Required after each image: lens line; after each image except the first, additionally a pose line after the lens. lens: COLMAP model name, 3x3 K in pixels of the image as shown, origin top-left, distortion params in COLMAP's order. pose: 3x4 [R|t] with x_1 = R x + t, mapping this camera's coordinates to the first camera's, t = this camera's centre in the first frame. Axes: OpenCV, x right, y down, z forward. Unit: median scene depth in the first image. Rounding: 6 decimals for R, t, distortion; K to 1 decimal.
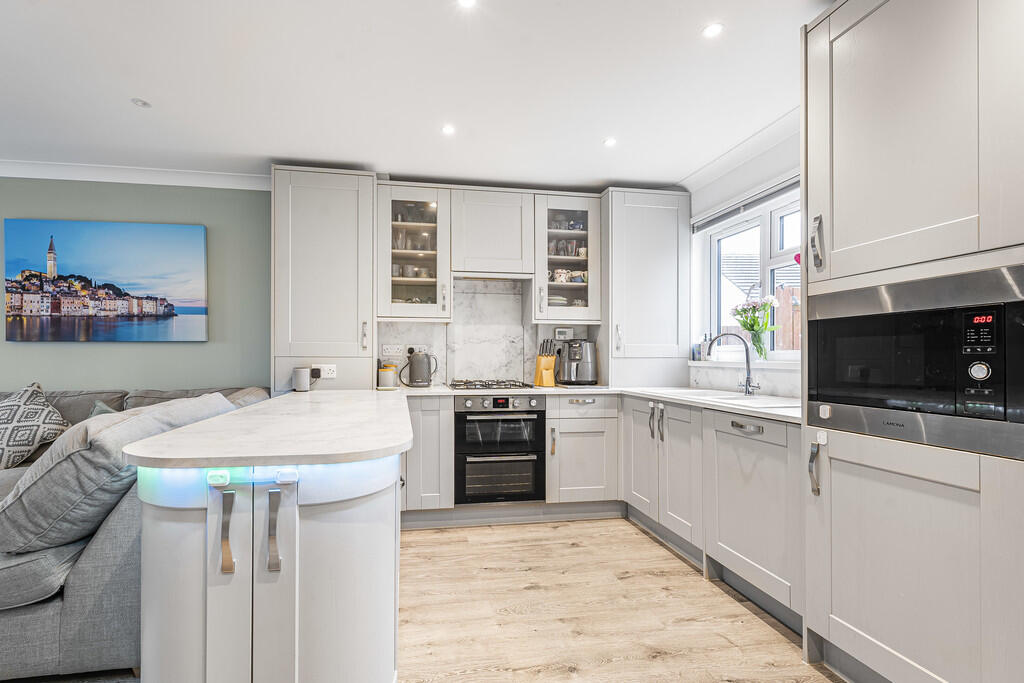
lens RADIAL K [[469.8, 0, 511.7], [0, 469.8, 356.3], [0, 0, 1]] dist [0.000885, 0.000074]
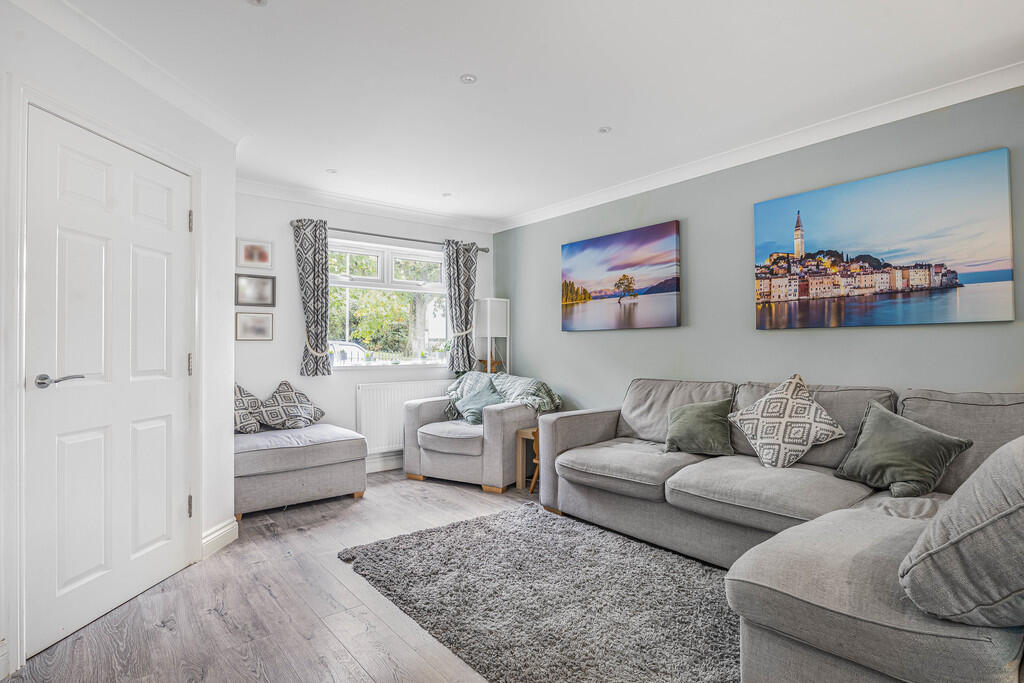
lens RADIAL K [[541.7, 0, 512.5], [0, 541.7, 342.5], [0, 0, 1]] dist [-0.002088, -0.000568]
pose [[0.493044, -0.011358, -0.869930, -0.350468], [0.005327, 0.999935, -0.010037, 0.002602], [0.869988, 0.000315, 0.493073, 0.014220]]
